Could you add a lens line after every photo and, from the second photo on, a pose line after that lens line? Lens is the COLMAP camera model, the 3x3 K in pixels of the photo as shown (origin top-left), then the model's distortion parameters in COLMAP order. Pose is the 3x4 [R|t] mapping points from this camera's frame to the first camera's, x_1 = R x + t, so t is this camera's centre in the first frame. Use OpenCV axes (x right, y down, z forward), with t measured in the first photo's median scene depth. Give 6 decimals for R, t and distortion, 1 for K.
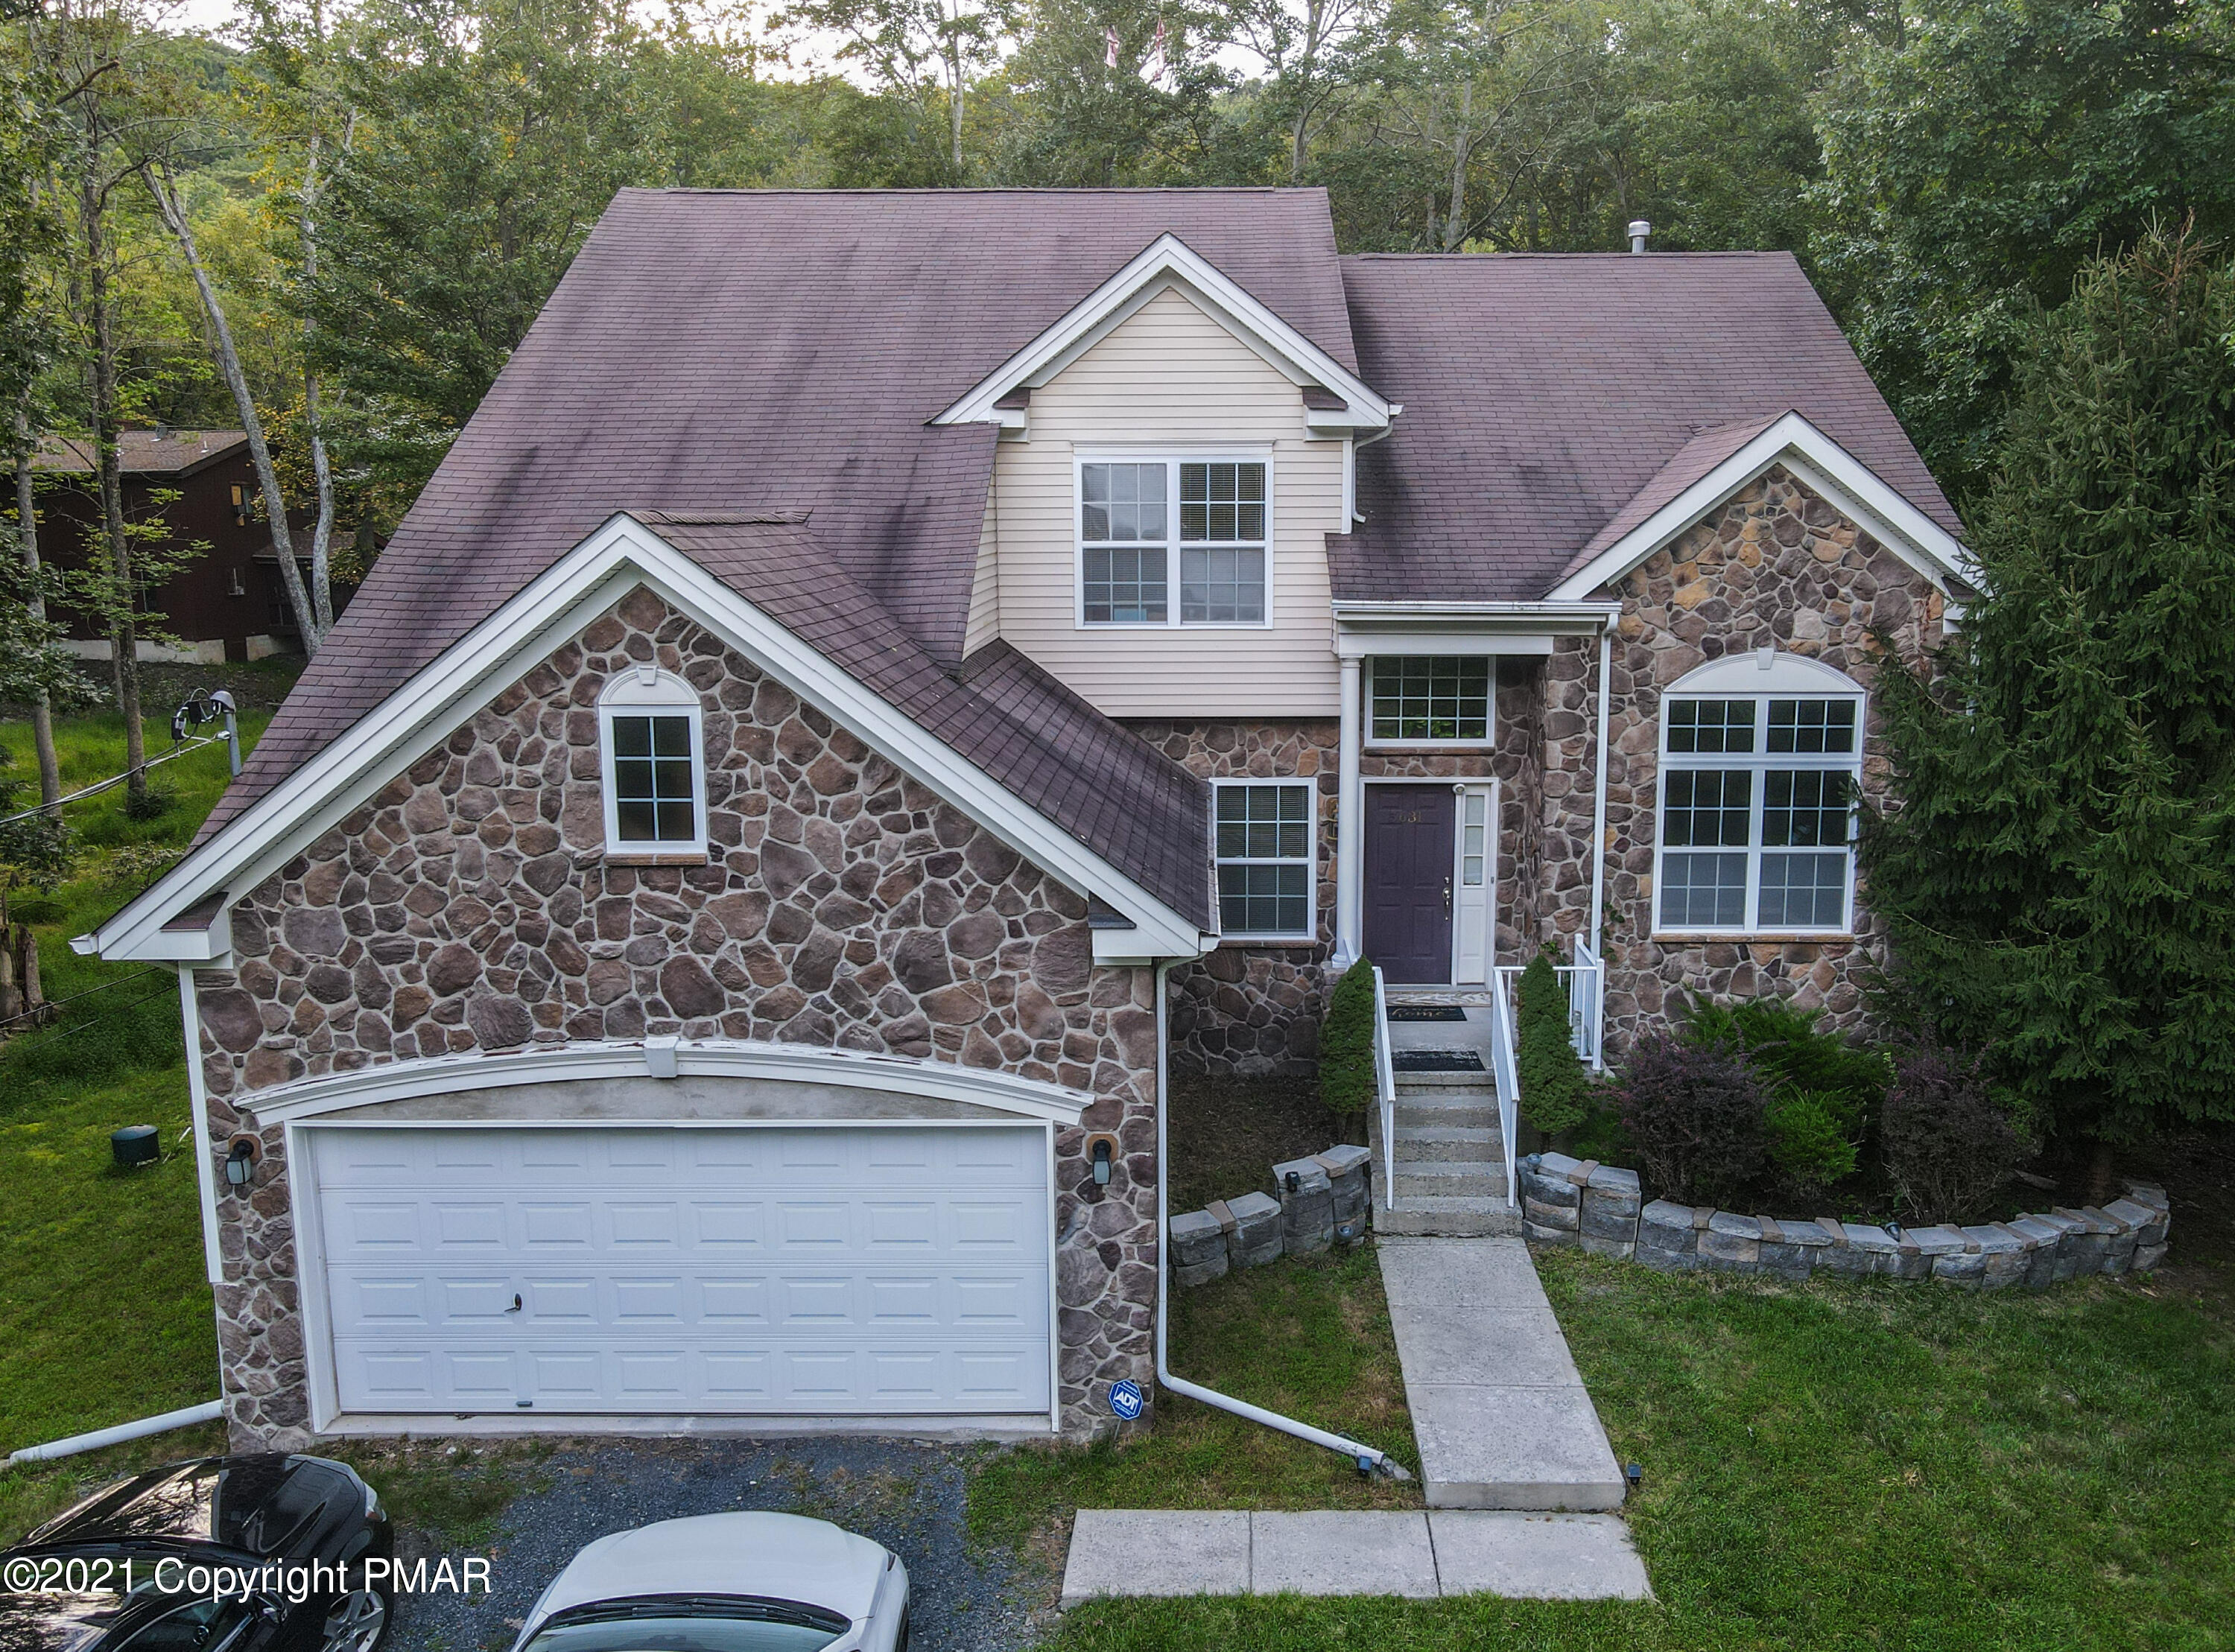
lens RADIAL K [[1801.4, 0, 1198.6], [0, 1801.4, 824.3], [0, 0, 1]] dist [0.001041, 0.016934]
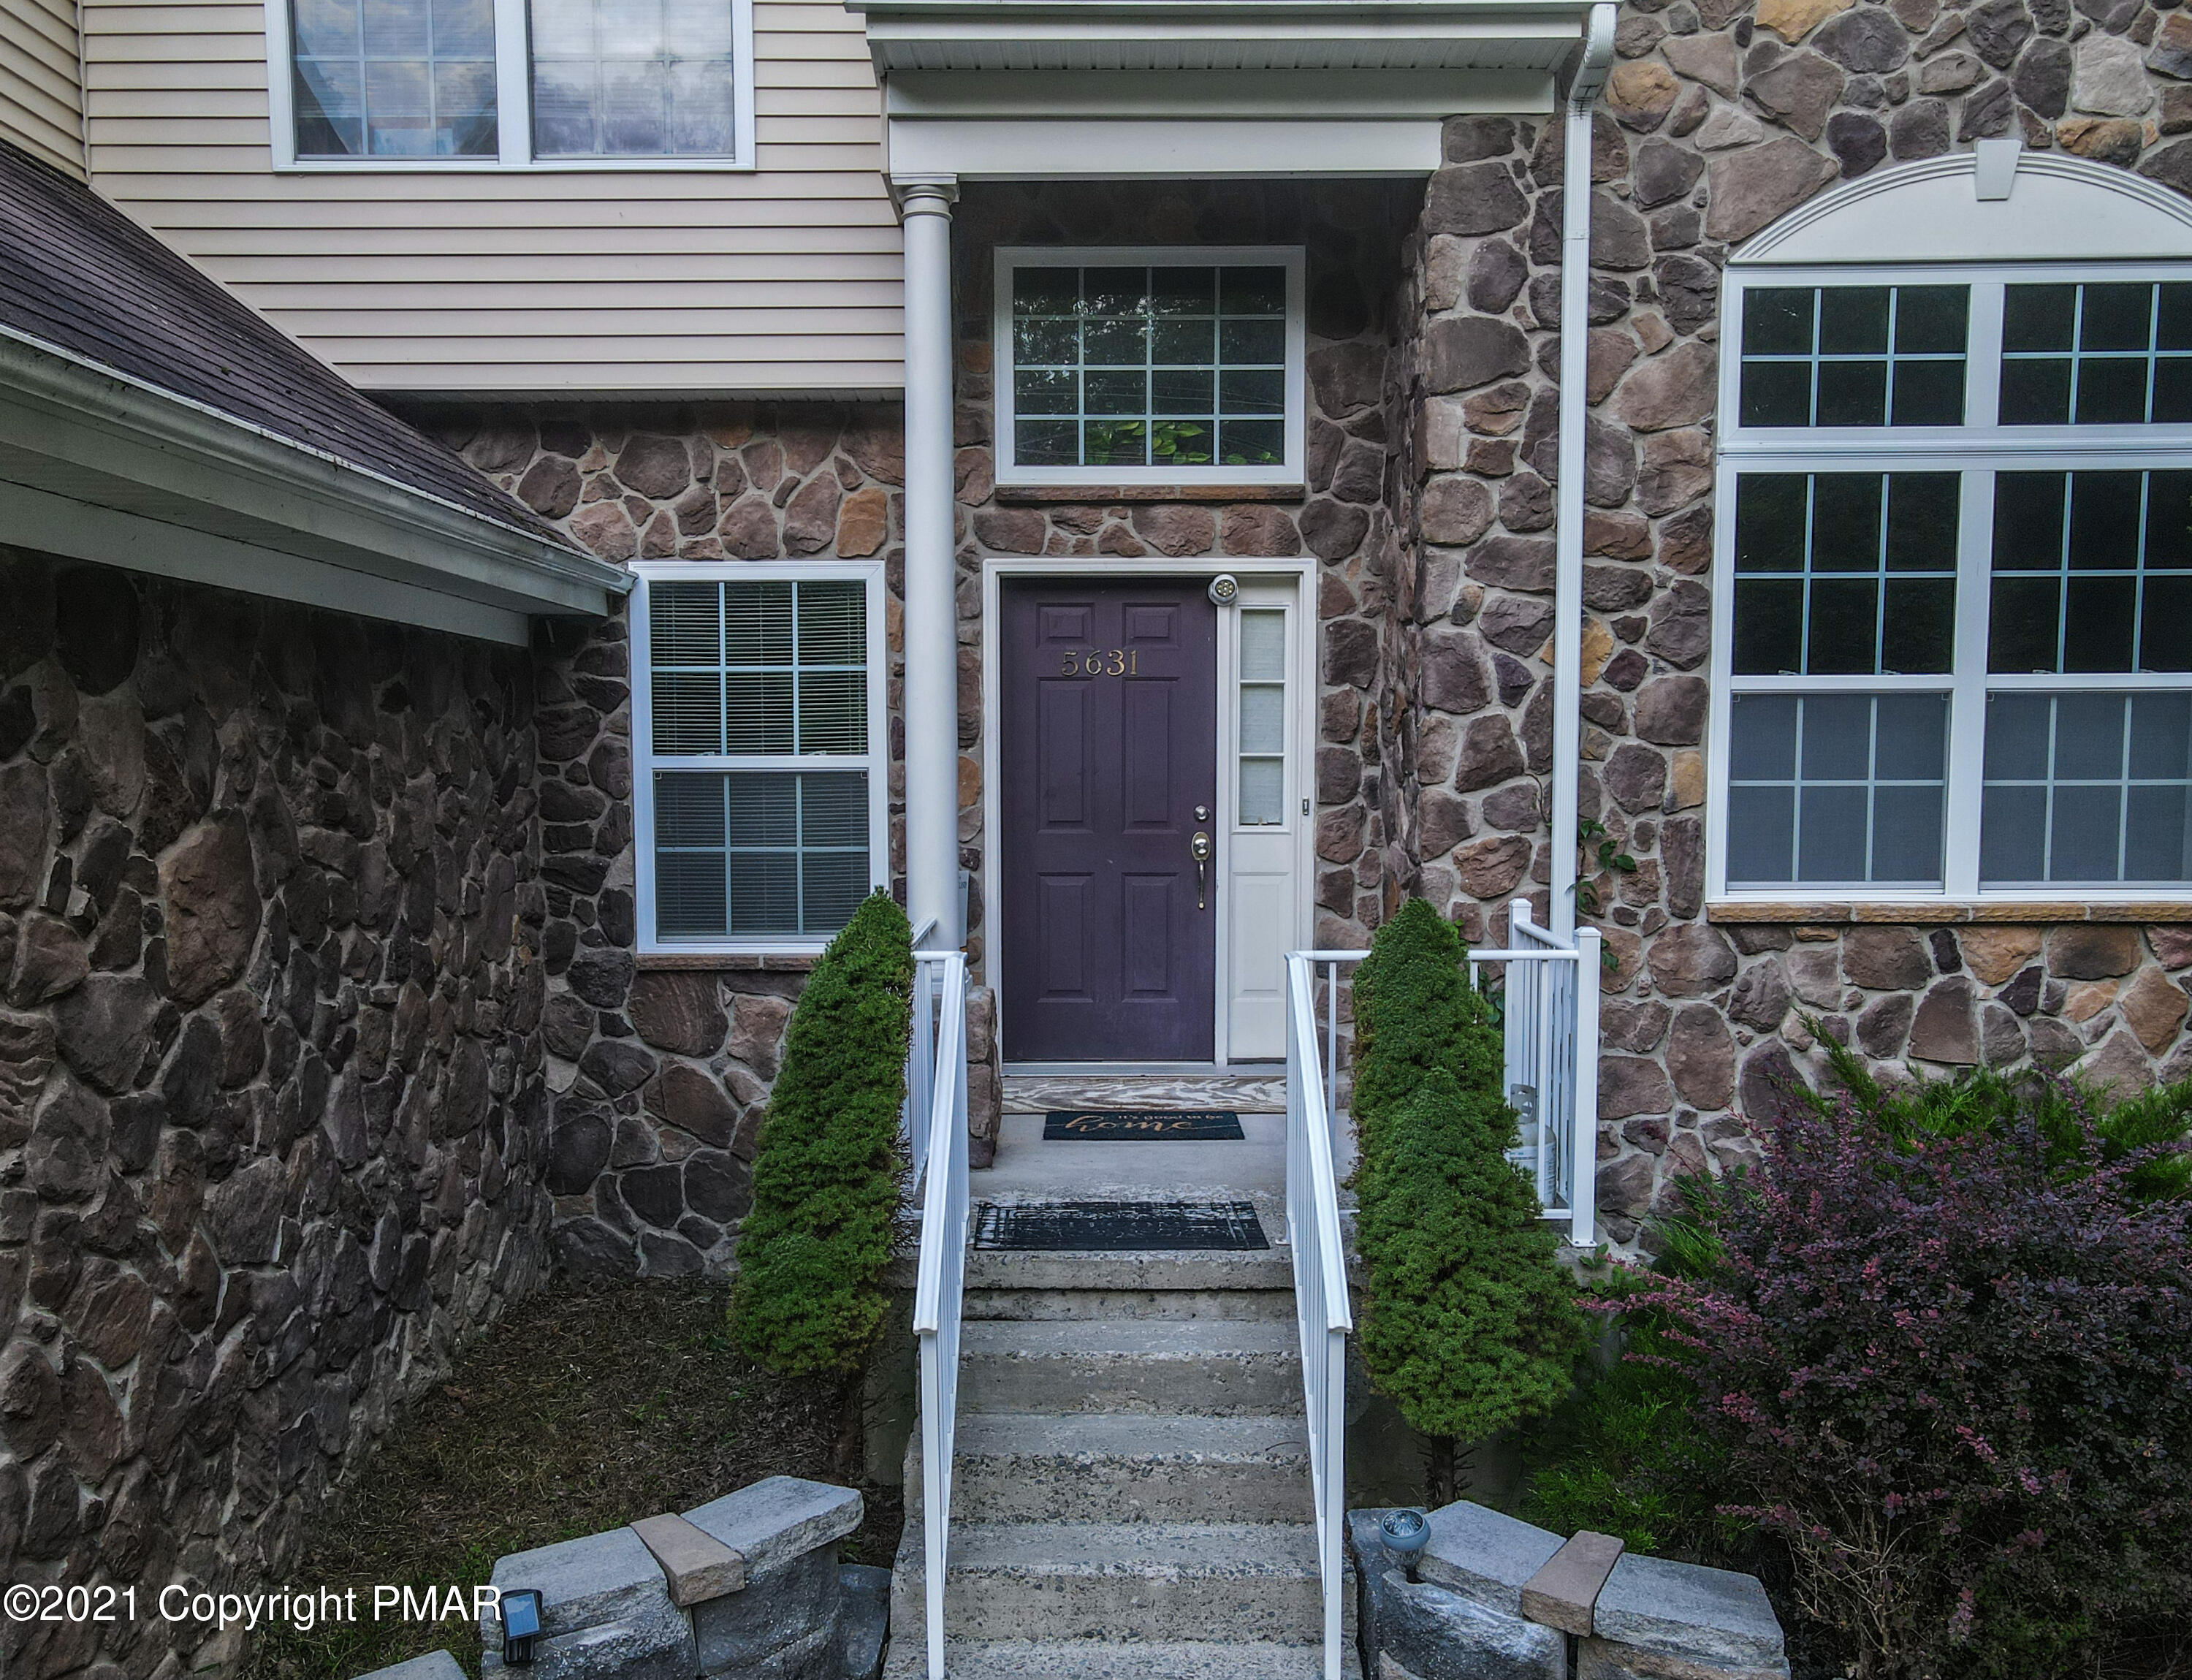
lens RADIAL K [[1850.8, 0, 1067.2], [0, 1850.8, 916.7], [0, 0, 1]] dist [0.008121, 0.017581]
pose [[0.999977, -0.001235, -0.006743, 0.144308], [0.000696, 0.996840, -0.079436, 0.118846], [0.006820, 0.079430, 0.996817, 0.746467]]
